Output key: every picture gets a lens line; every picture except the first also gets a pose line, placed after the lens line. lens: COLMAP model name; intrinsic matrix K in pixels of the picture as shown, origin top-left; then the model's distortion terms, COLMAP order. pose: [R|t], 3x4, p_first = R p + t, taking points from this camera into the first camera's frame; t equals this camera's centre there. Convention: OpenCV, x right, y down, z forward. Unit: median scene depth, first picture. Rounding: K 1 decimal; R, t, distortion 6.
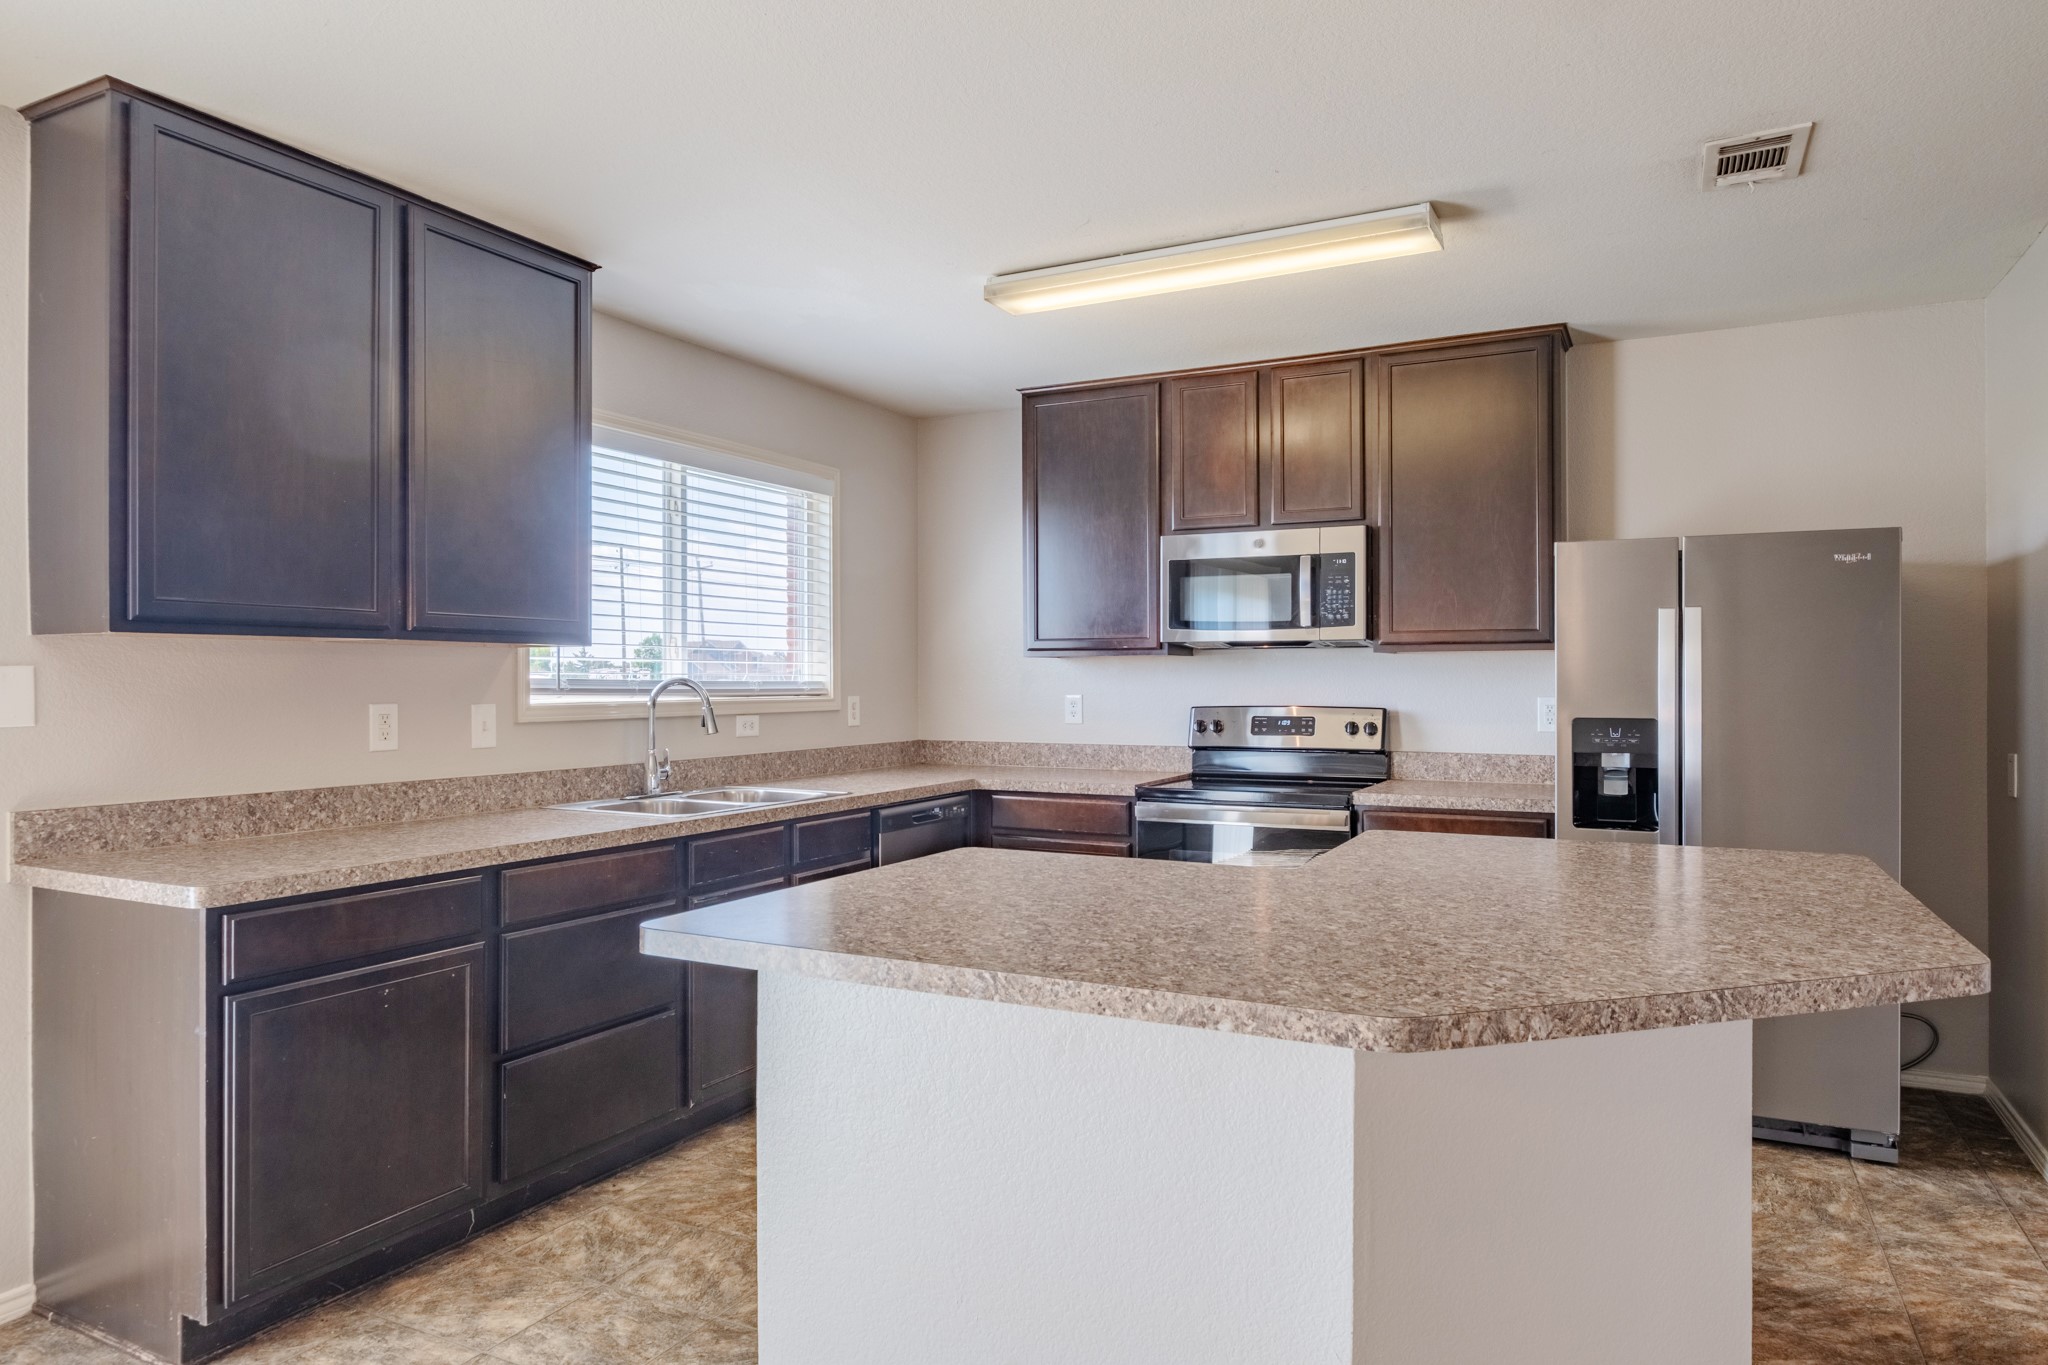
lens RADIAL K [[1267.6, 0, 1030.7], [0, 1267.6, 675.6], [0, 0, 1]] dist [0.005022, -0.005915]
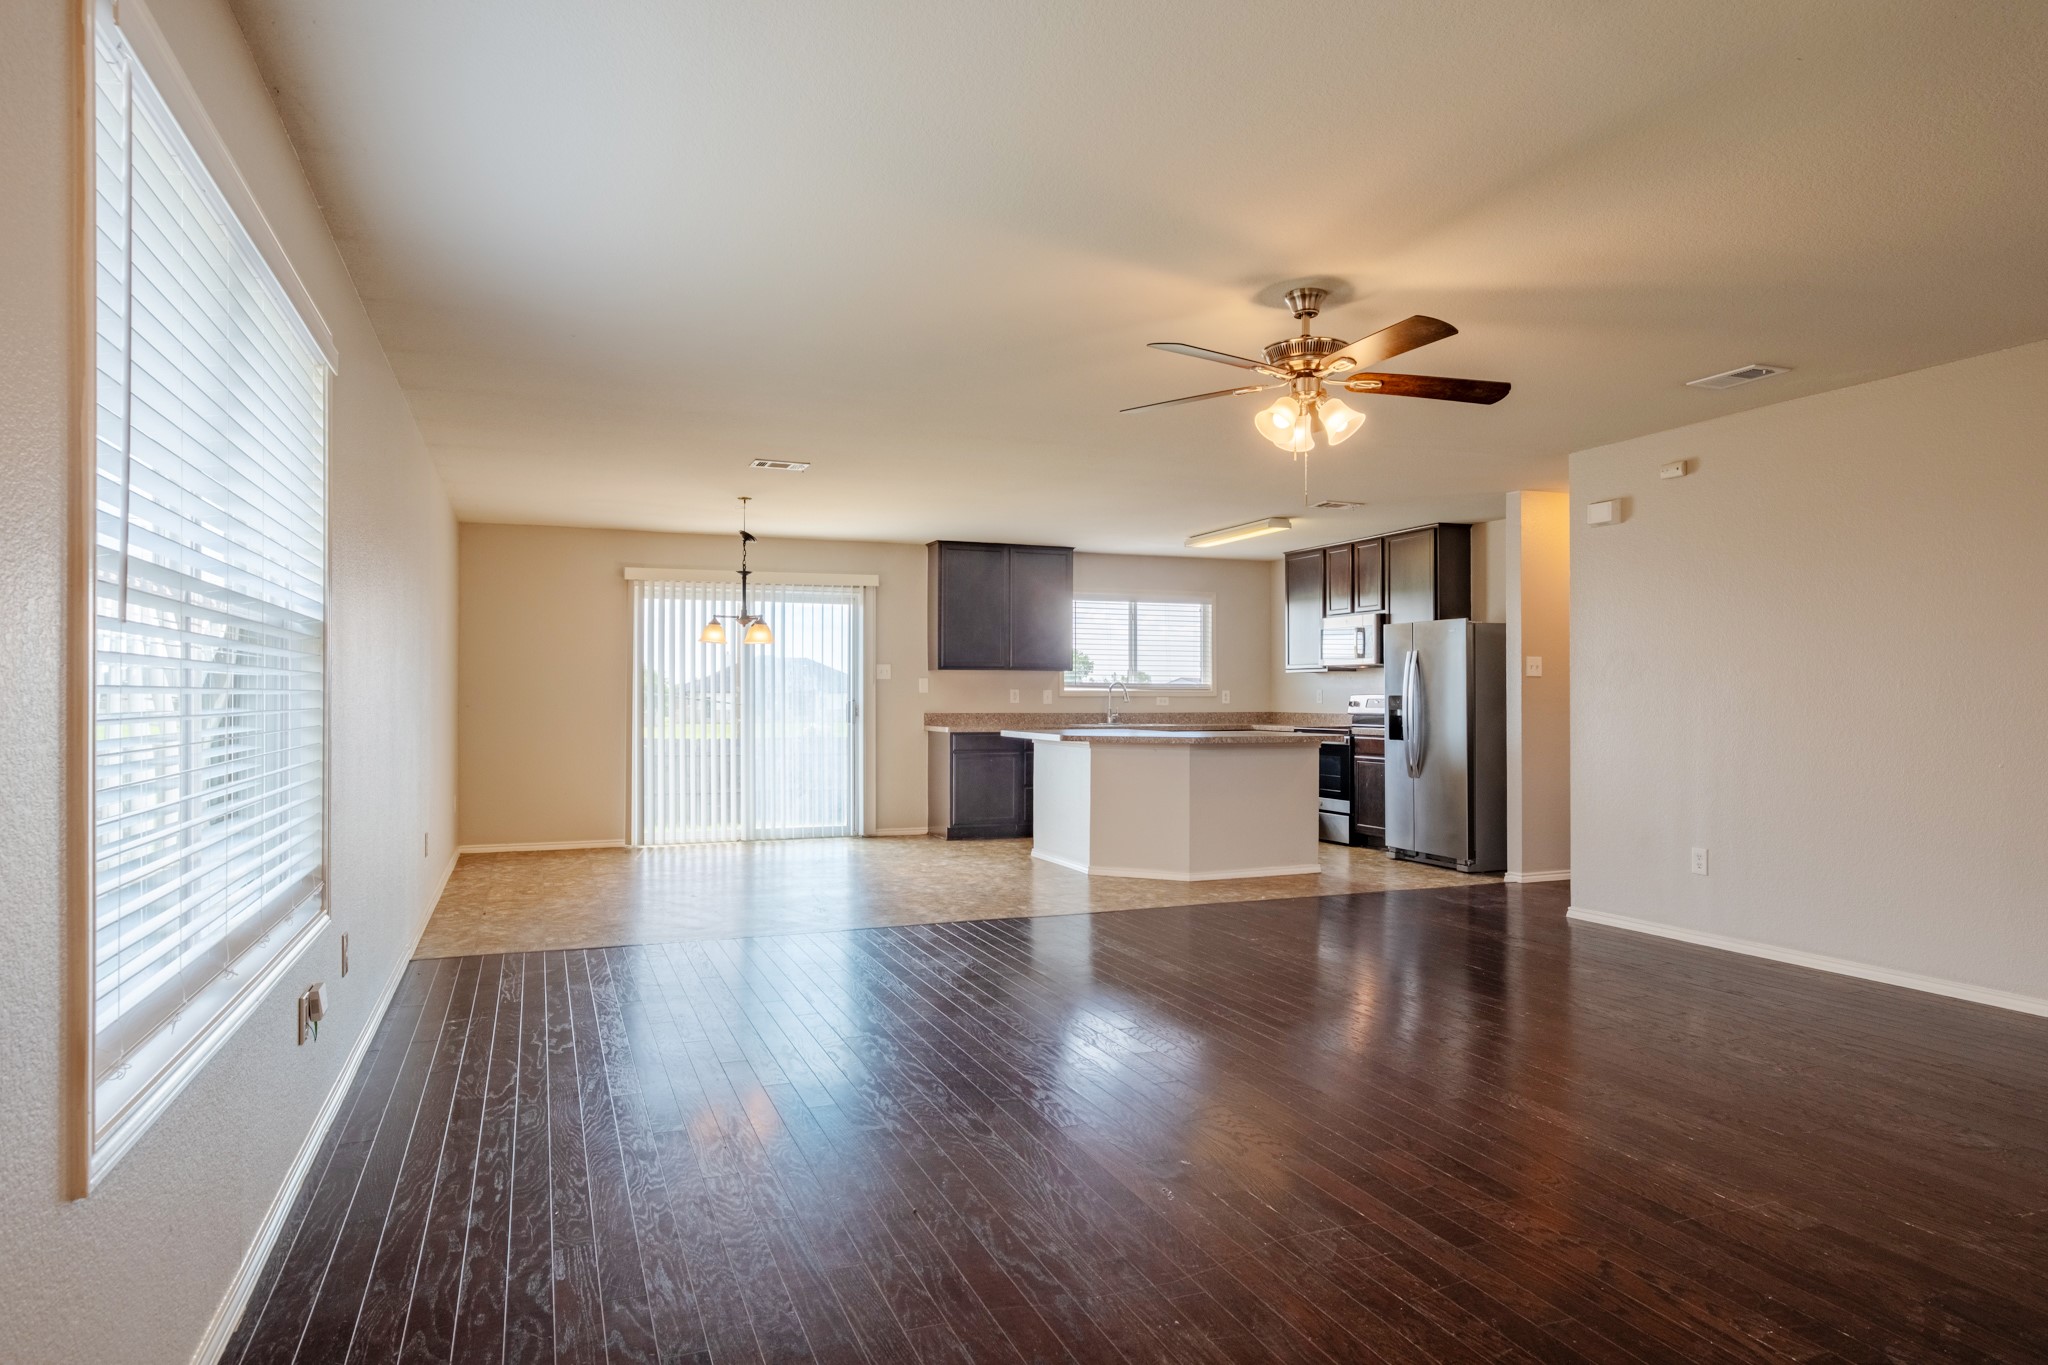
lens RADIAL K [[1186.8, 0, 1013.0], [0, 1186.8, 680.9], [0, 0, 1]] dist [-0.005684, -0.000017]
pose [[0.750462, -0.005315, -0.660892, 1.247531], [-0.001334, 0.999953, -0.009557, 0.023930], [0.660912, 0.008053, 0.750420, -1.084613]]
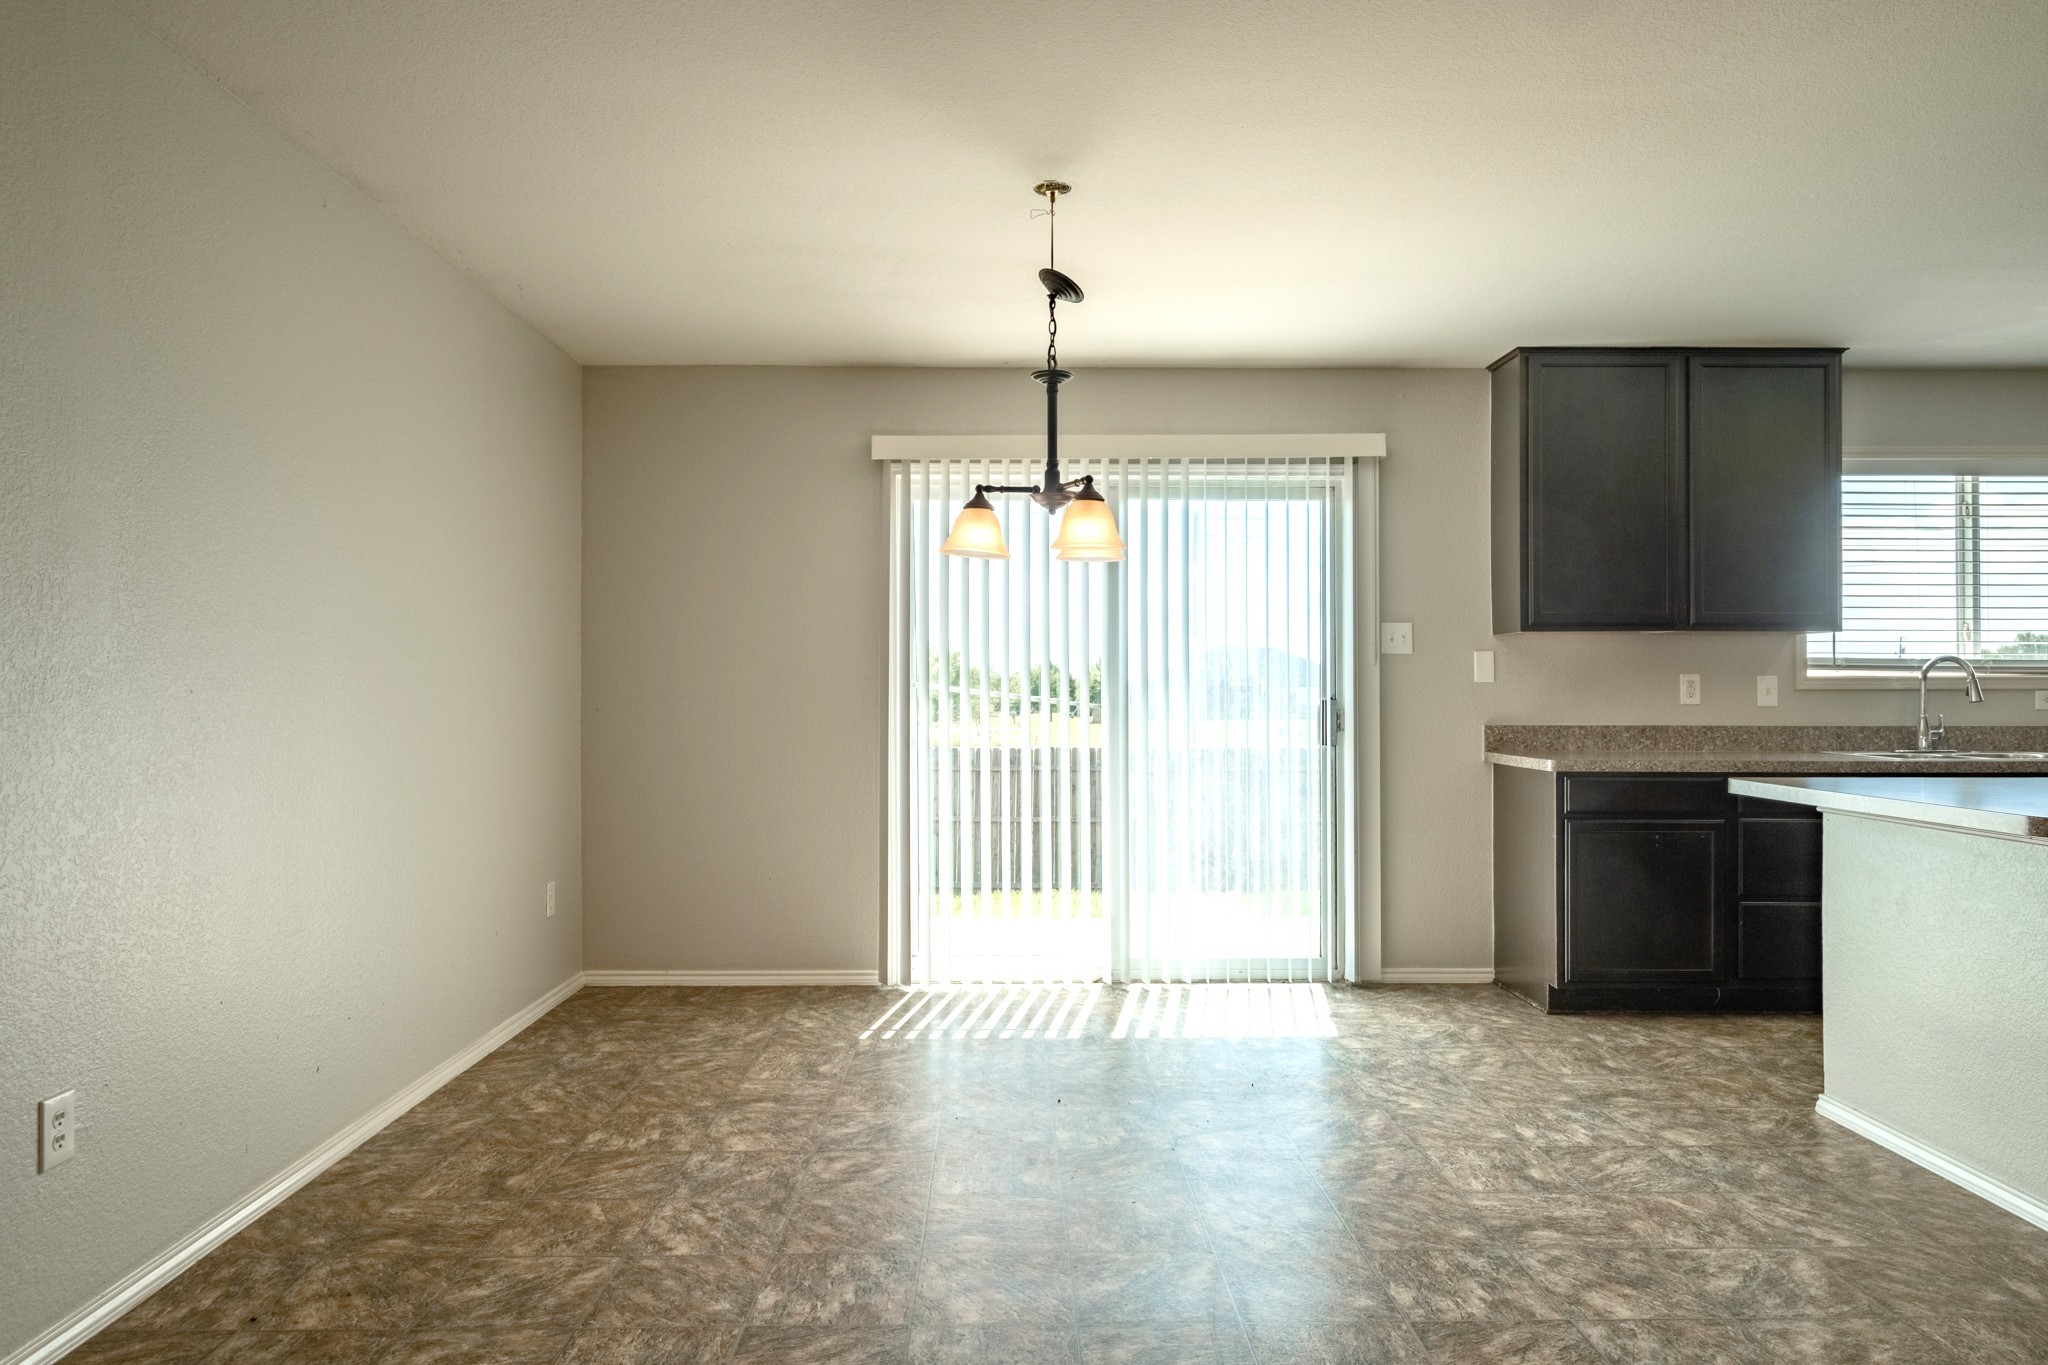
lens RADIAL K [[1309.9, 0, 1020.3], [0, 1309.9, 686.5], [0, 0, 1]] dist [-0.001466, 0.000711]
pose [[0.466373, -0.001525, -0.884587, 0.411522], [0.001523, 0.999998, -0.000920, 0.030061], [0.884587, -0.000918, 0.466375, -0.365348]]
